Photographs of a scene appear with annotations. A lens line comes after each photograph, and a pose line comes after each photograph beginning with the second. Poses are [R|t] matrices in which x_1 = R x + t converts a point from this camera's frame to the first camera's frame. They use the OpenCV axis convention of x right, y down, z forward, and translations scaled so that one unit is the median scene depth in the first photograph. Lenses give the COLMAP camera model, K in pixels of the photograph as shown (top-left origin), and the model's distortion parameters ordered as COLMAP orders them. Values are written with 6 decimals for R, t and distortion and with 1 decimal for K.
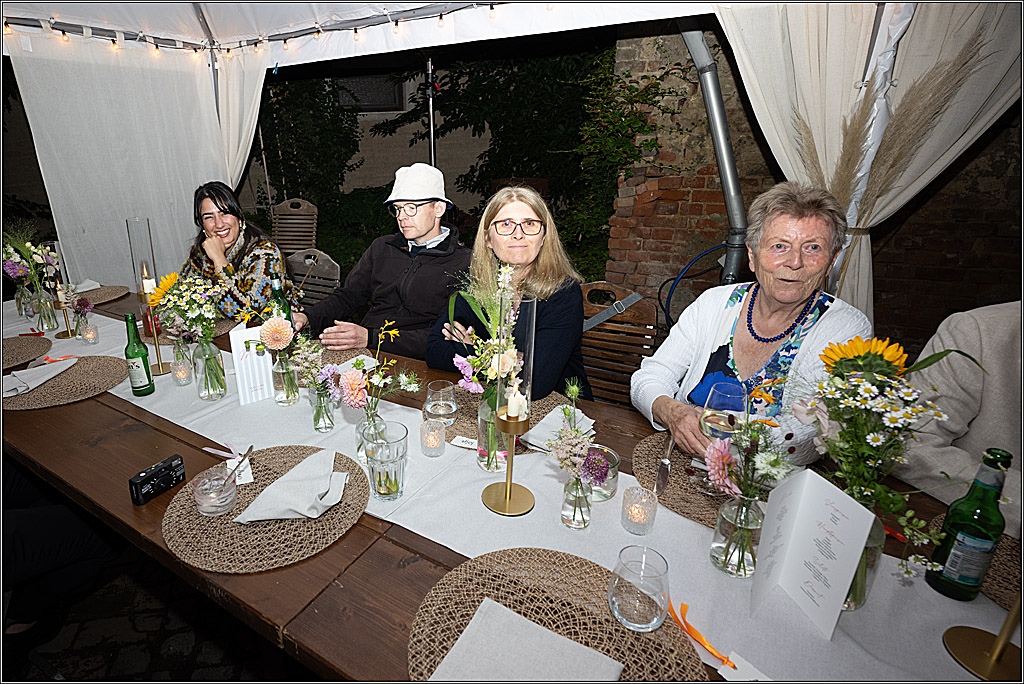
lens RADIAL K [[557.2, 0, 512.0], [0, 557.2, 342.0], [0, 0, 1]] dist [-0.017082, 0.000317]
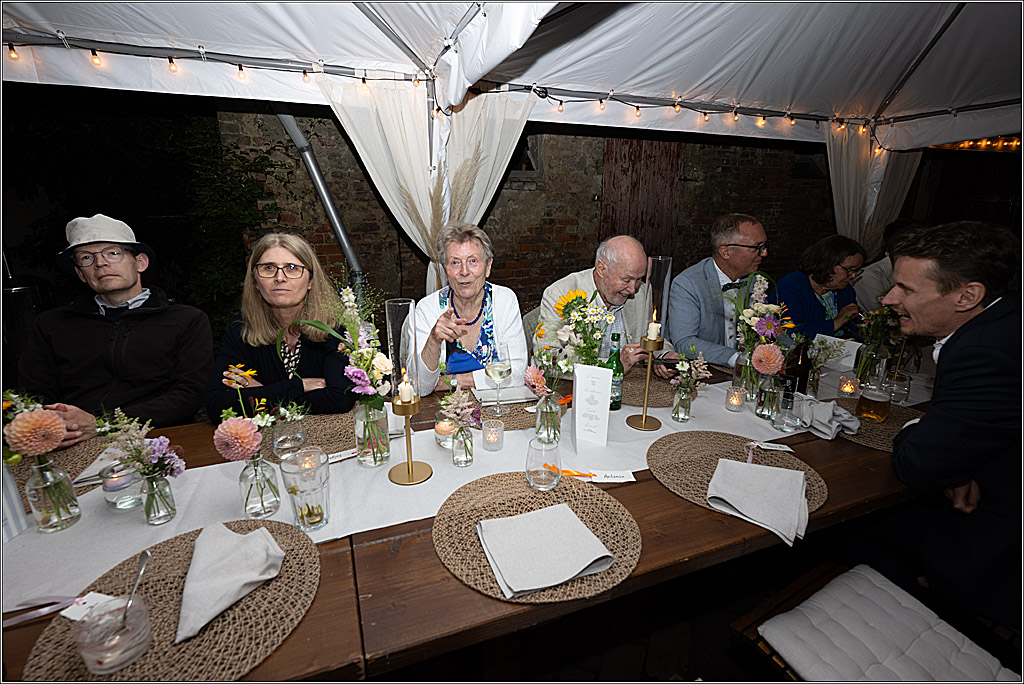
lens RADIAL K [[474.9, 0, 512.0], [0, 474.9, 342.0], [0, 0, 1]] dist [0.024732, 0.000172]
pose [[0.580739, -0.211276, 0.786196, -0.431571], [0.290778, 0.955865, 0.042083, 0.018701], [-0.760388, 0.204170, 0.616542, 0.090209]]
